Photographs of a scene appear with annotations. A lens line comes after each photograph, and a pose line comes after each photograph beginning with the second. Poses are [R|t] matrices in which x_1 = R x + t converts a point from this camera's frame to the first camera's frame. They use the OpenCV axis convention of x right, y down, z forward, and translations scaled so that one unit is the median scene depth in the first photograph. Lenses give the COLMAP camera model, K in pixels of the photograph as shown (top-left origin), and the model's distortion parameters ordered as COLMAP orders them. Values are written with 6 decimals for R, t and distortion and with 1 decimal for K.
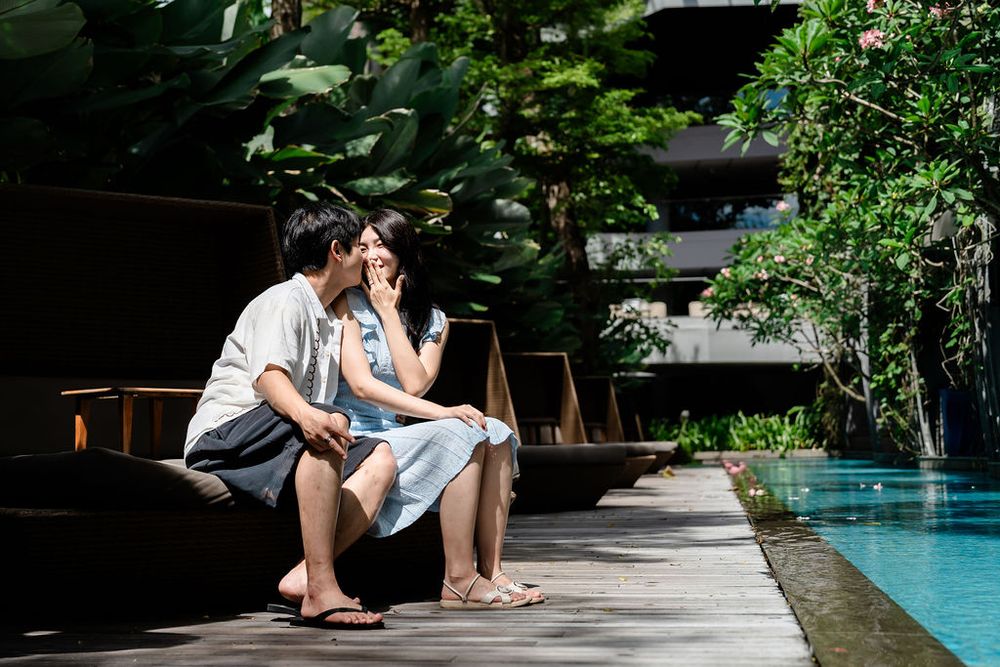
lens RADIAL K [[1458.3, 0, 456.0], [0, 1458.3, 331.6], [0, 0, 1]] dist [-0.003986, 0.061580]
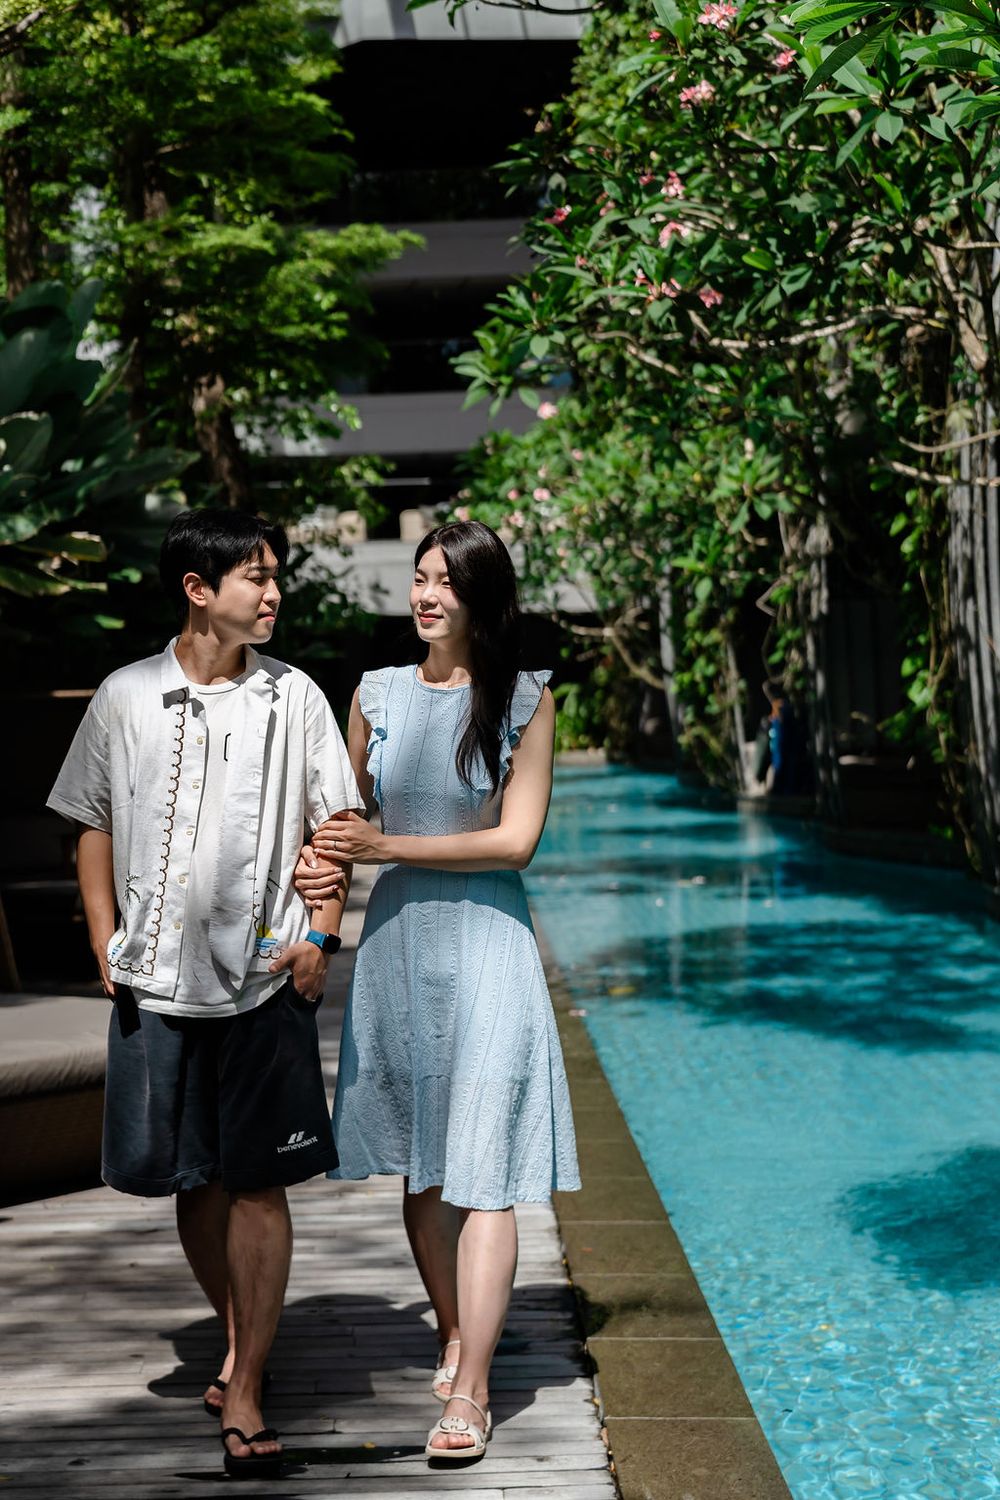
lens RADIAL K [[2587.4, 0, 408.8], [0, 2587.4, 693.0], [0, 0, 1]] dist [-0.009613, -0.017731]
pose [[0.986047, -0.013357, 0.165933, -0.037649], [-0.002063, 0.995719, 0.092412, -0.074530], [-0.166457, -0.091465, 0.981797, -0.170075]]
